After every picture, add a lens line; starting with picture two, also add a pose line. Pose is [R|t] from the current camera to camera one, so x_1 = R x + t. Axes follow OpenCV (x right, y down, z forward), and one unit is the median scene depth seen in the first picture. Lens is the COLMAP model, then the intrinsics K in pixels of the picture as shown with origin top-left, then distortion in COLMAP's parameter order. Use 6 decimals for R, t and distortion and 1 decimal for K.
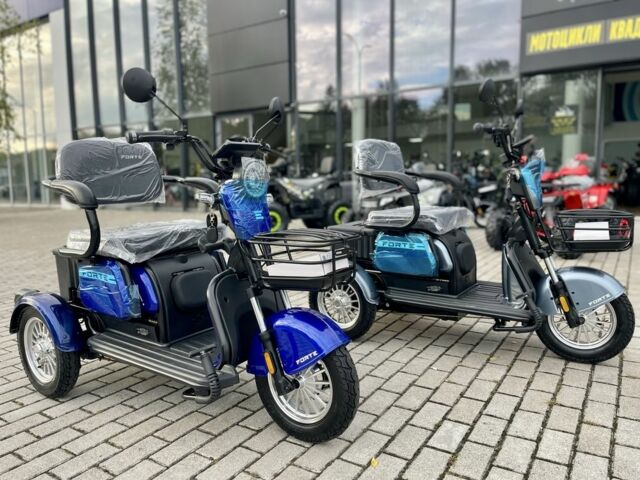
lens RADIAL K [[480.1, 0, 320.0], [0, 480.1, 240.0], [0, 0, 1]] dist [0.090428, -0.118620]
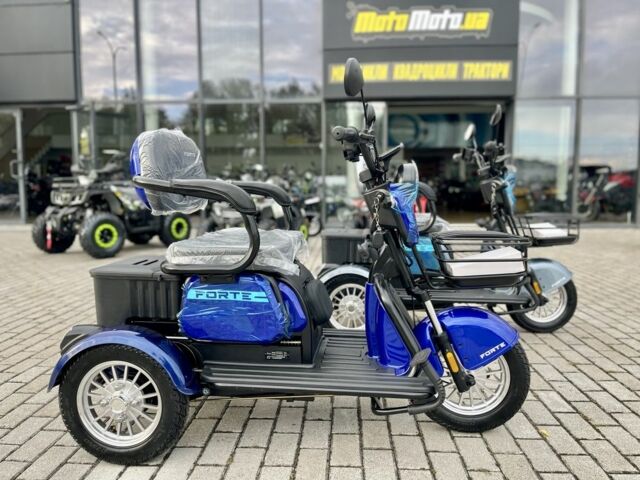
lens RADIAL K [[480.1, 0, 320.0], [0, 480.1, 240.0], [0, 0, 1]] dist [0.090428, -0.118620]
pose [[0.870343, -0.033116, 0.491332, -0.209054], [0.046157, 0.998830, -0.014440, -0.000246], [-0.490279, 0.035246, 0.870853, 0.058932]]
